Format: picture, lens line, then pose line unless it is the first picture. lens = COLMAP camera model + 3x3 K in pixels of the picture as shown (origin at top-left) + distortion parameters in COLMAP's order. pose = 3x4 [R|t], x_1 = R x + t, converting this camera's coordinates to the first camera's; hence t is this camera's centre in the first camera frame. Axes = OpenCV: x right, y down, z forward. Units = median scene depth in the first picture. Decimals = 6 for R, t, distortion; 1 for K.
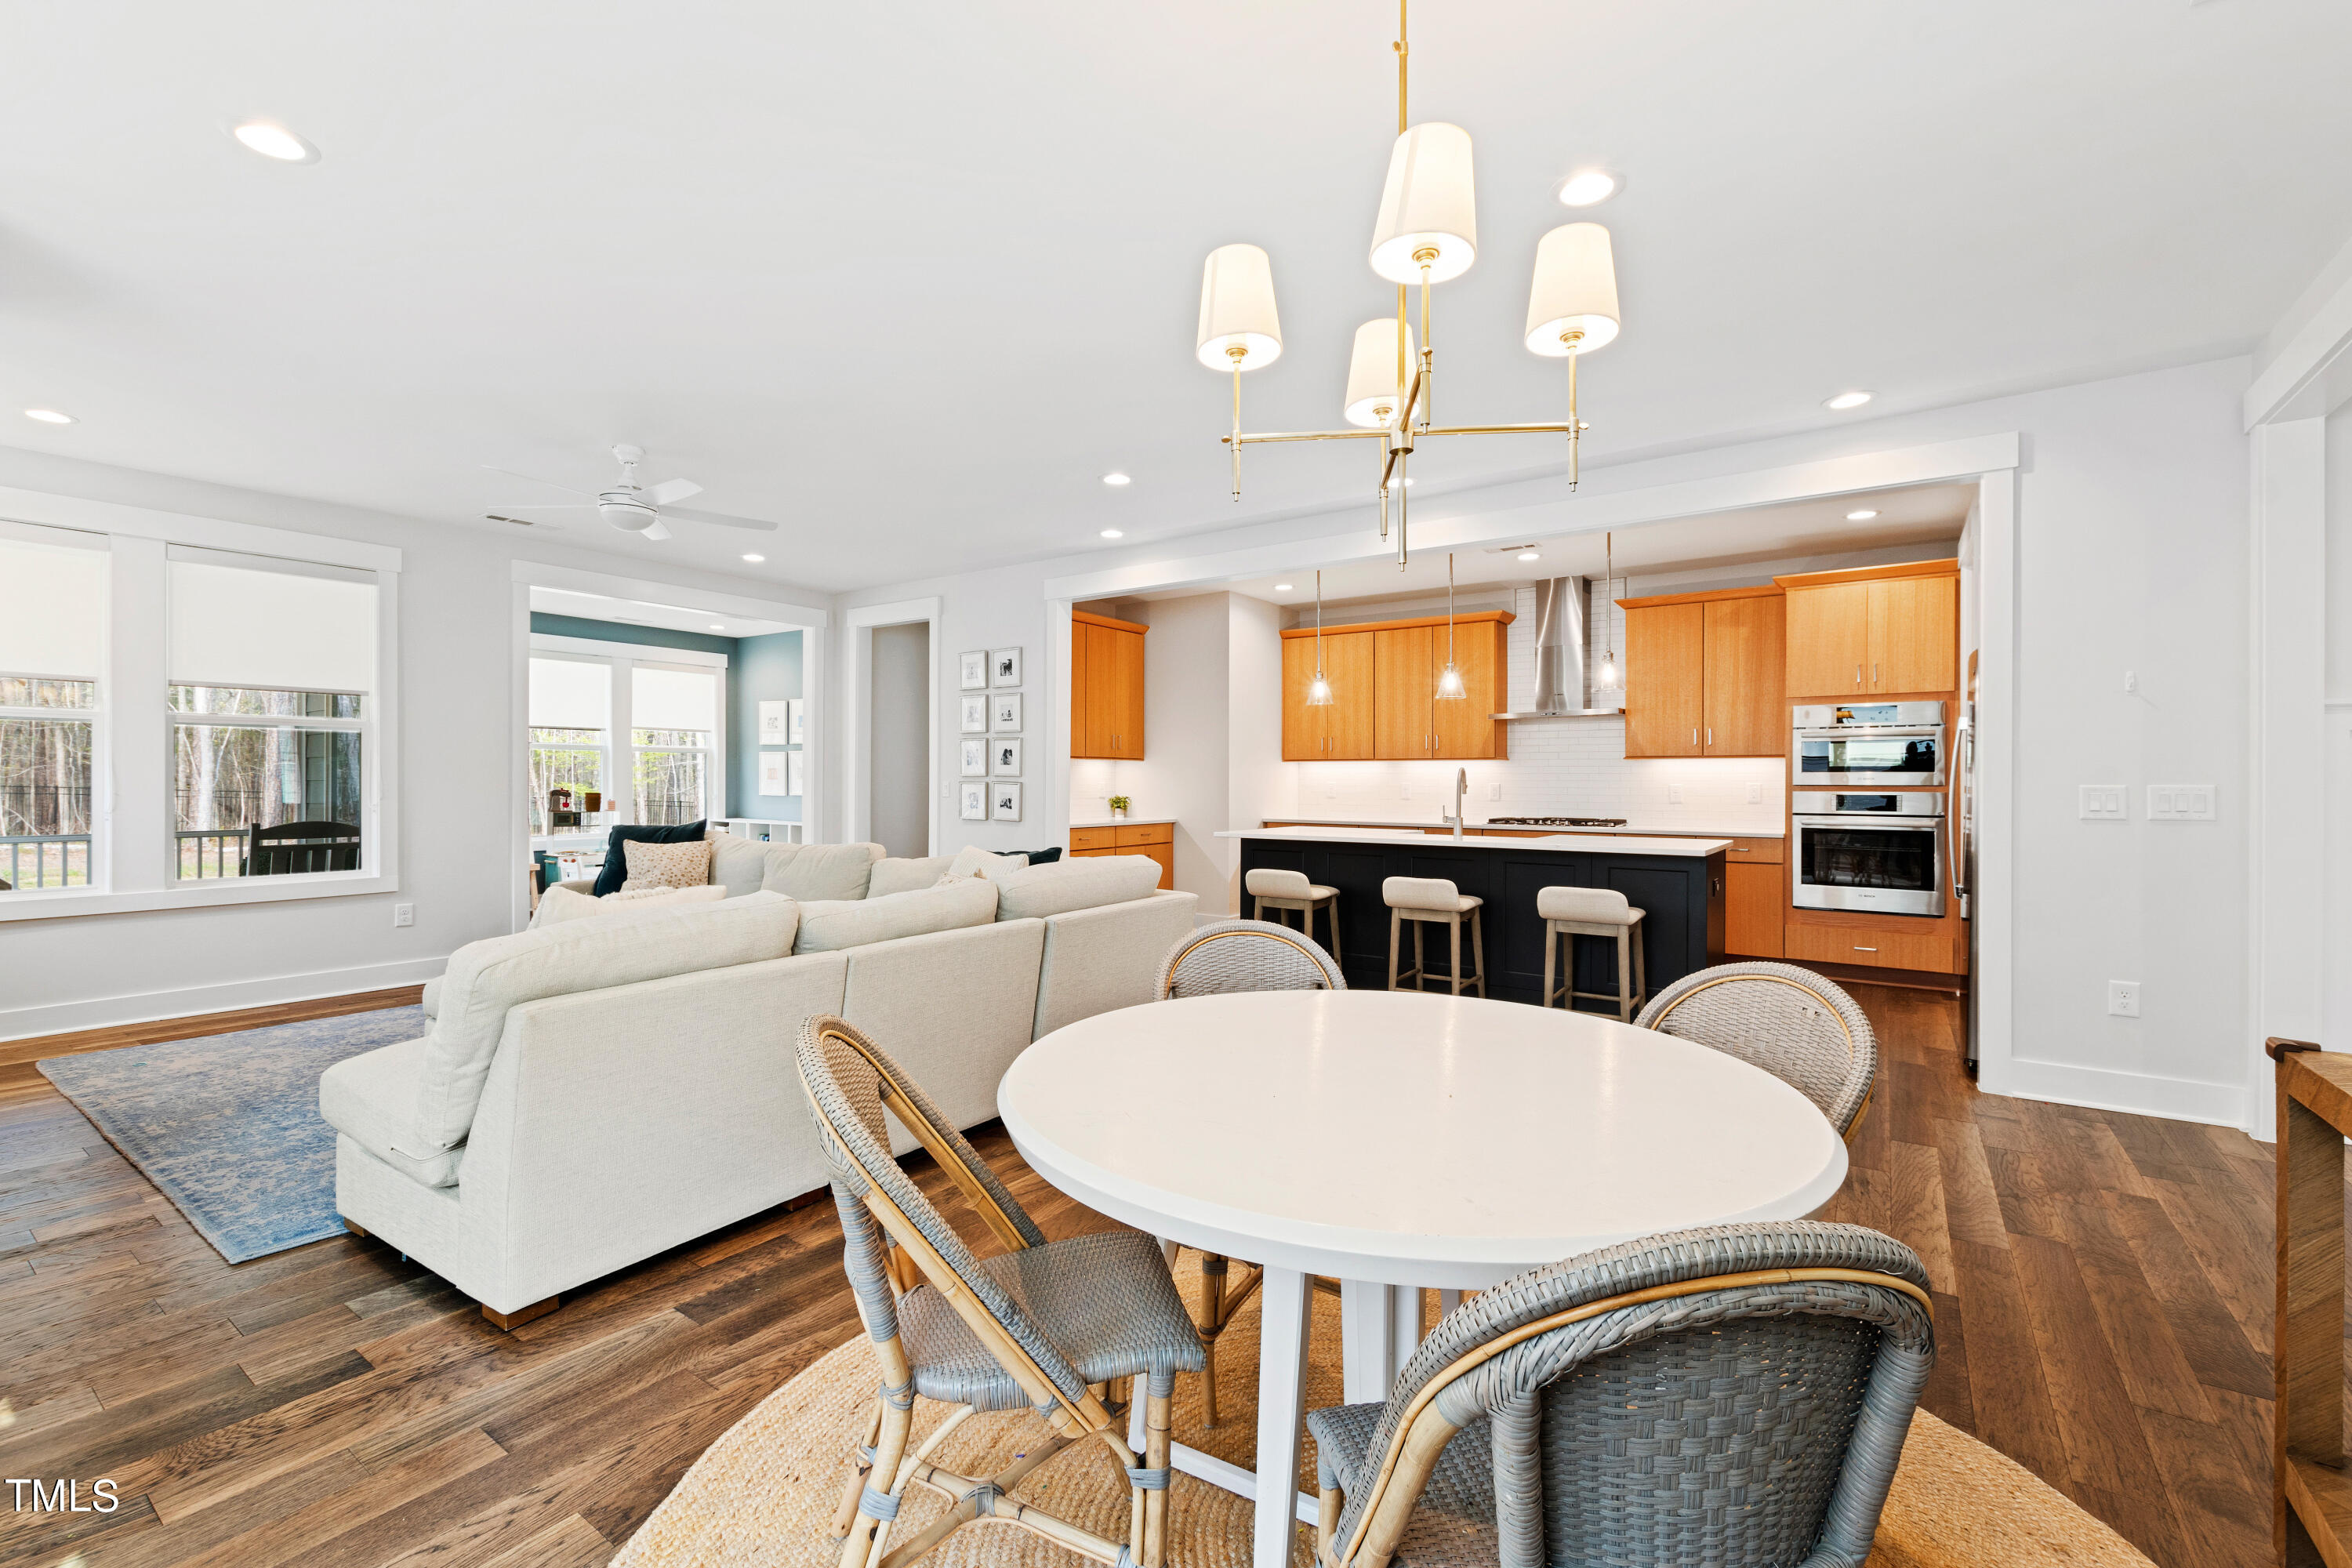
lens RADIAL K [[1016.8, 0, 1162.5], [0, 1016.8, 776.3], [0, 0, 1]] dist [0.003313, -0.000040]
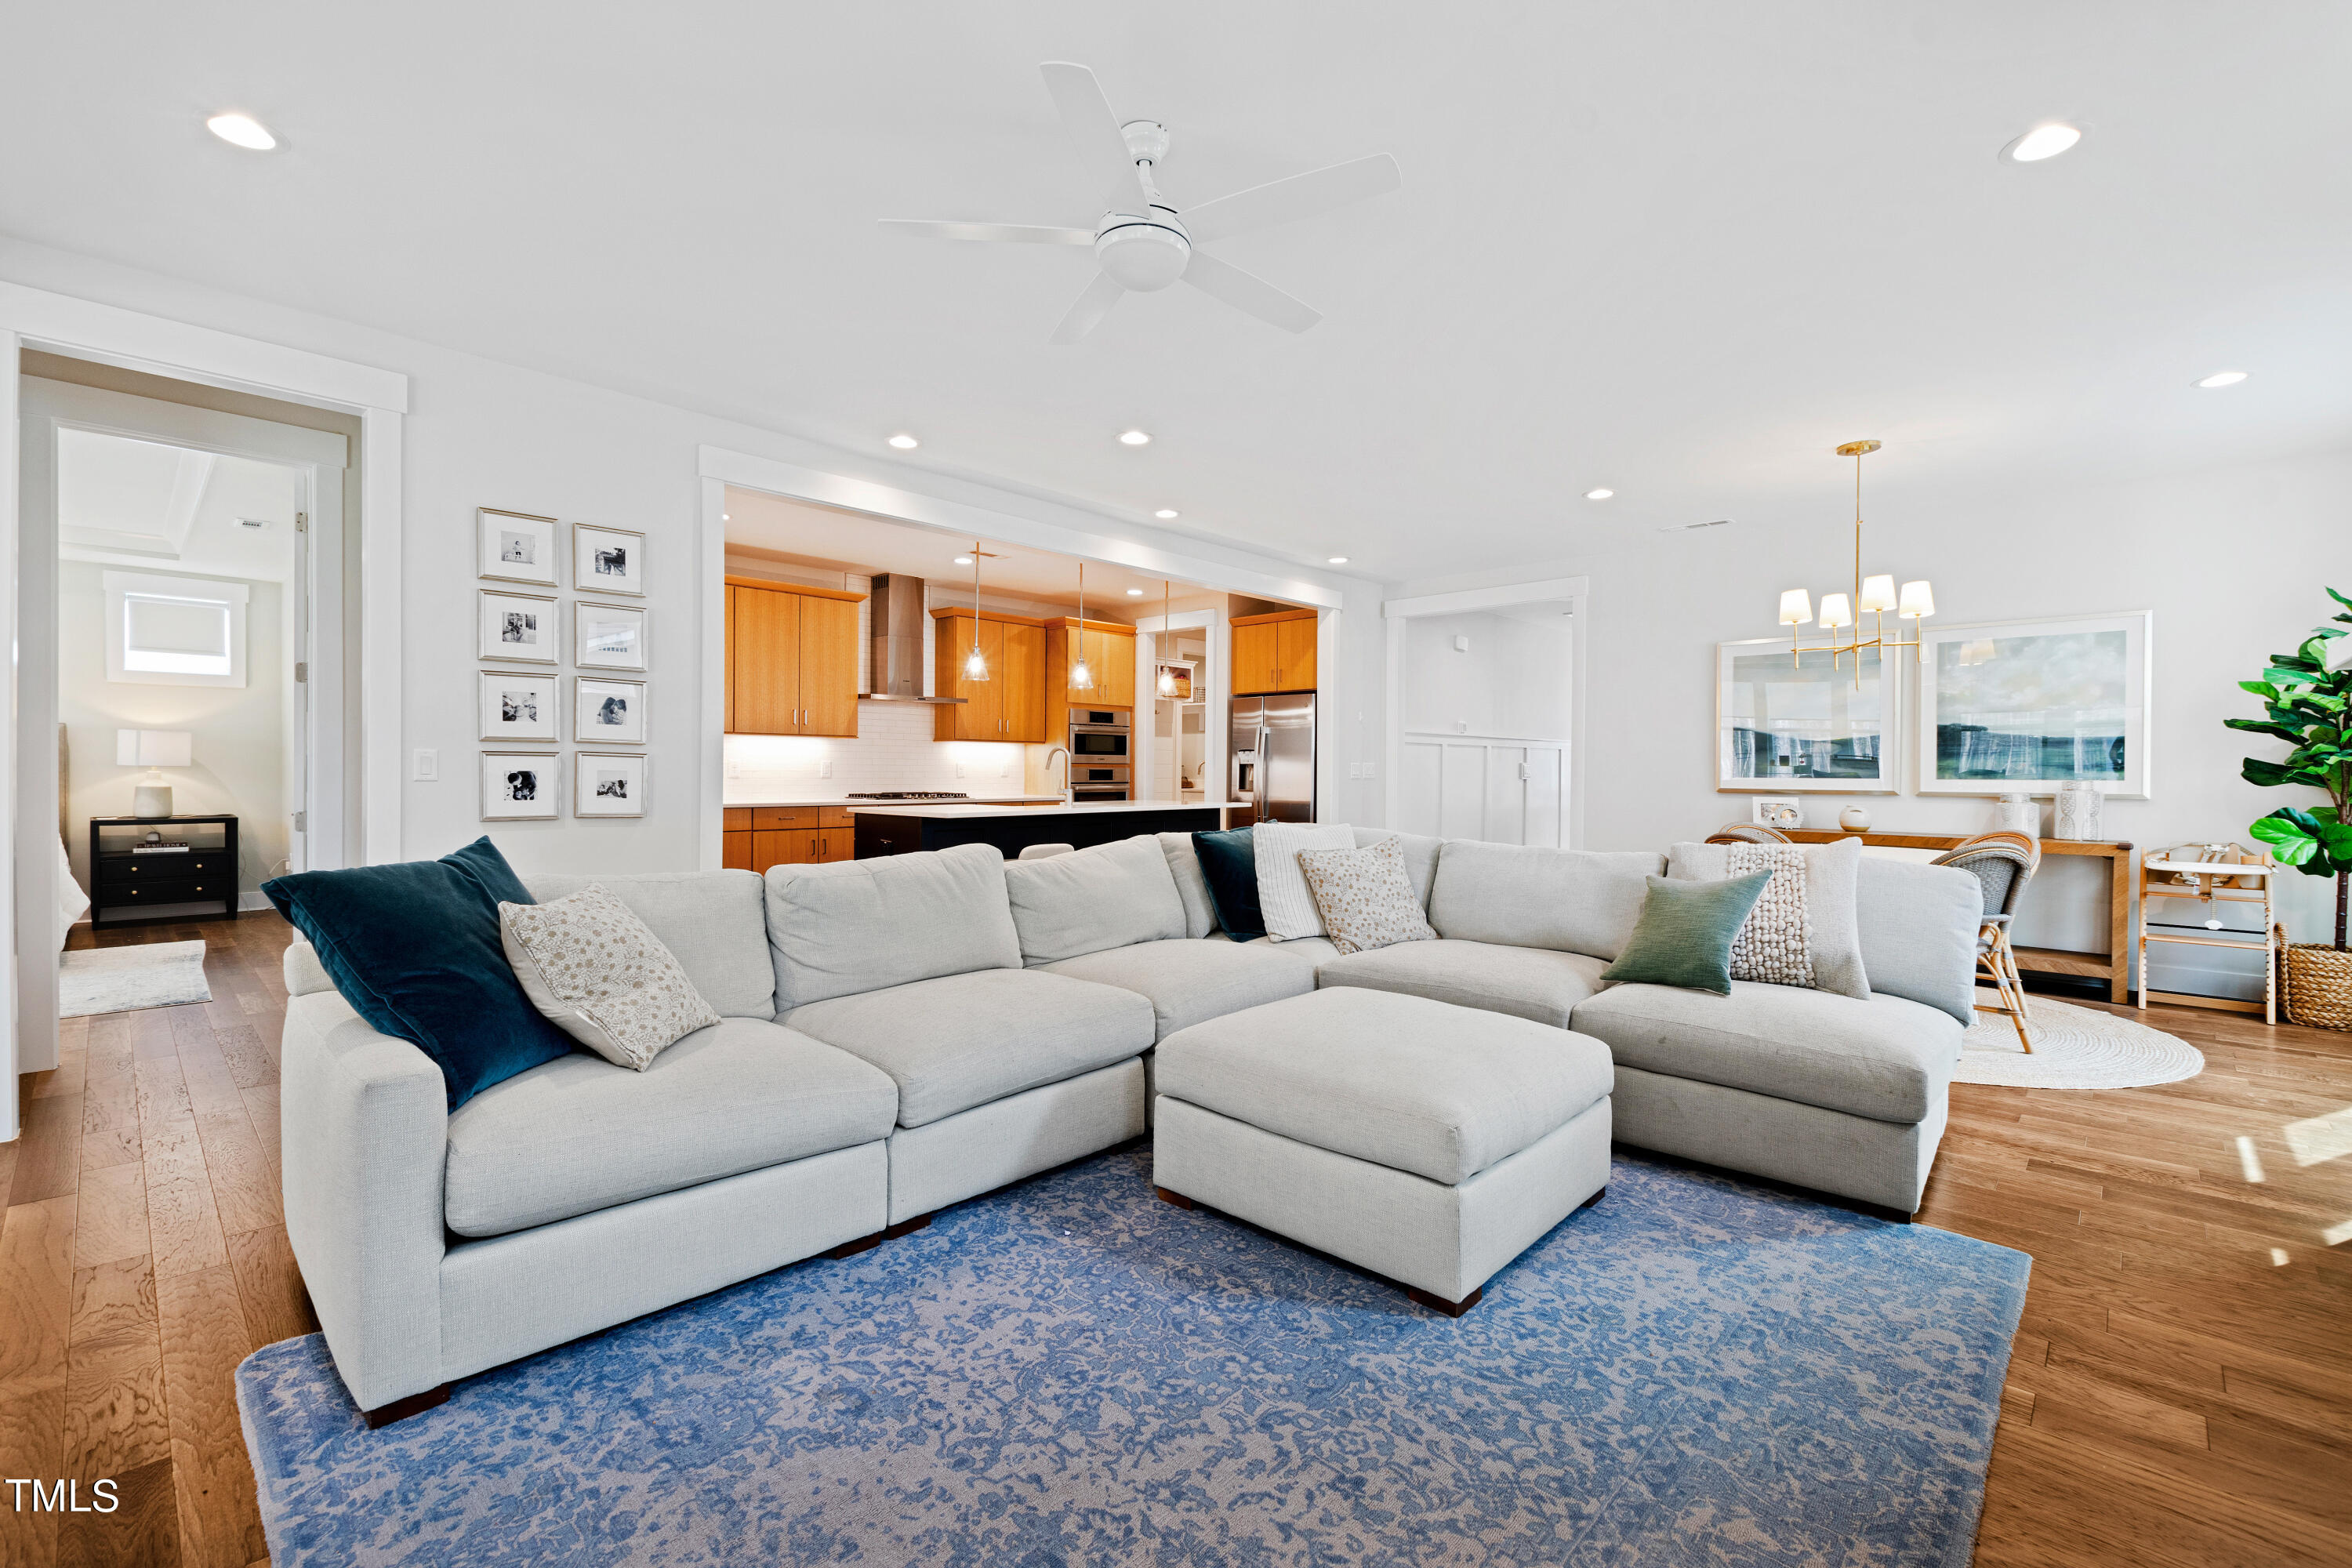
lens RADIAL K [[1016.8, 0, 1156.3], [0, 1016.8, 776.9], [0, 0, 1]] dist [0.003313, -0.000040]
pose [[0.137508, -0.008893, 0.990461, -0.752036], [-0.009257, 0.999904, 0.010263, 0.011245], [-0.990457, -0.010580, 0.137413, 0.645059]]
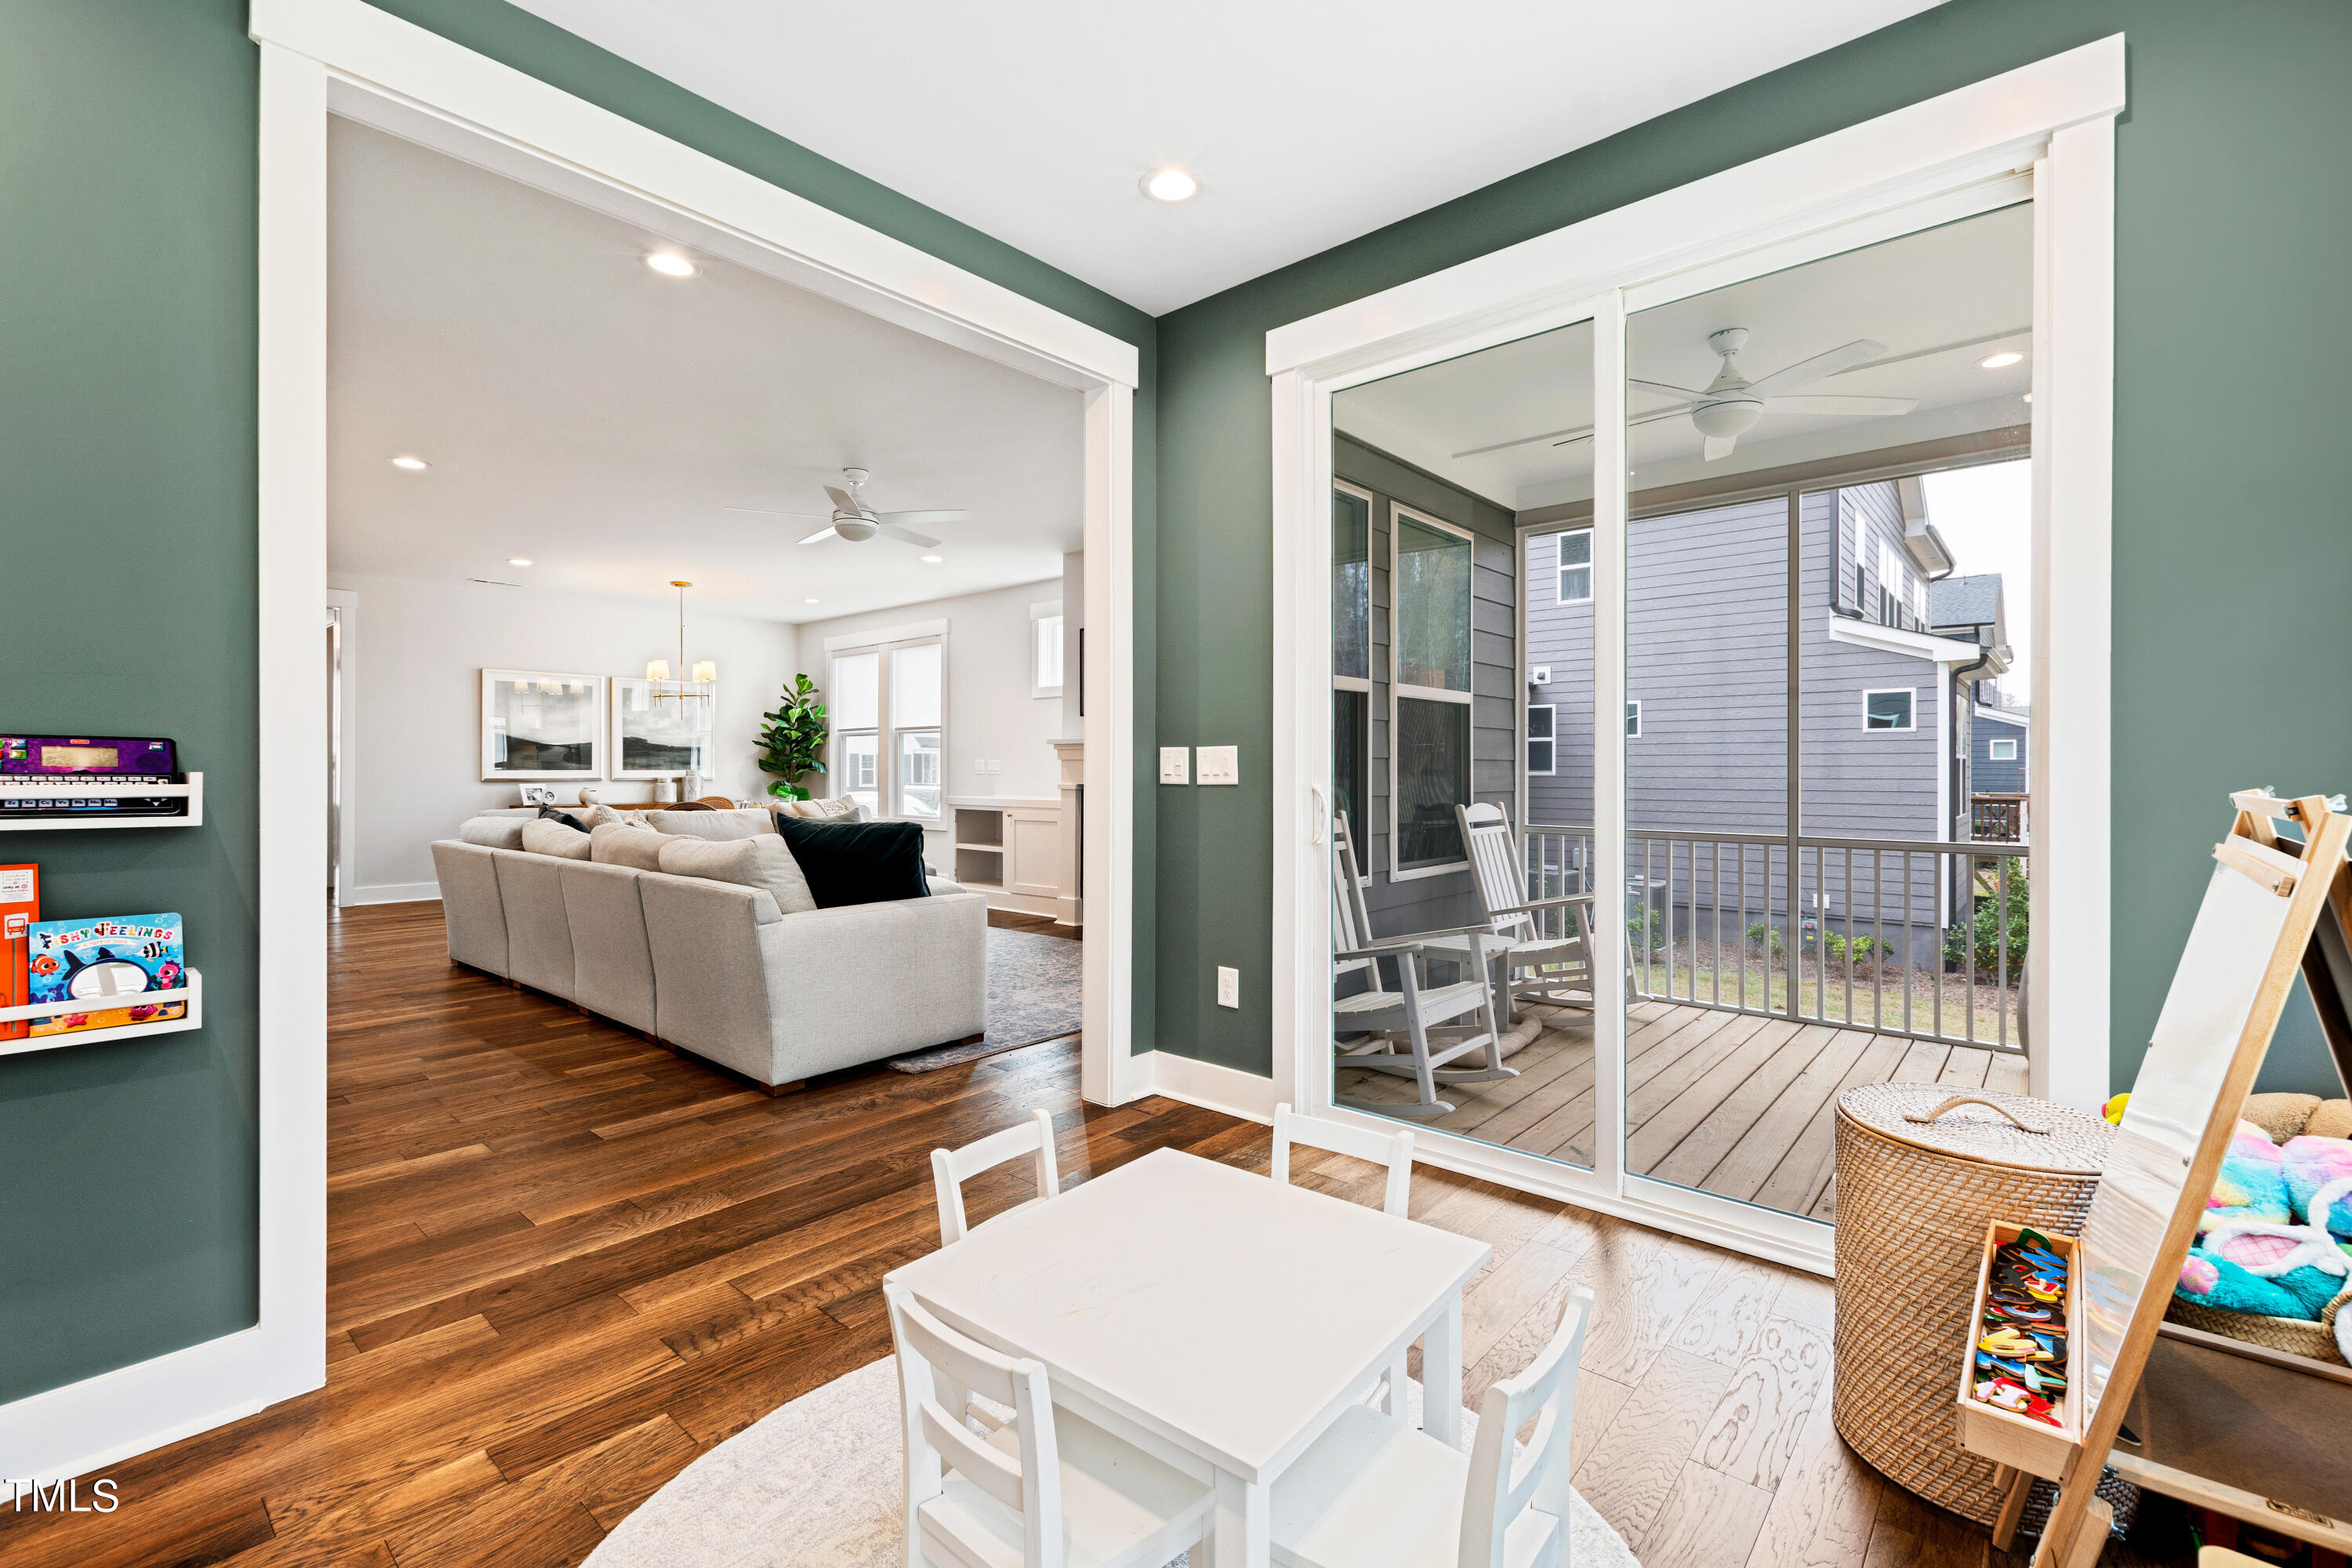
lens RADIAL K [[1016.8, 0, 1169.6], [0, 1016.8, 780.4], [0, 0, 1]] dist [0.003313, -0.000040]
pose [[-0.995121, -0.005378, 0.098511, -0.704105], [-0.004535, 0.999951, 0.008780, 0.014158], [-0.098554, 0.008290, -0.995097, 1.496043]]
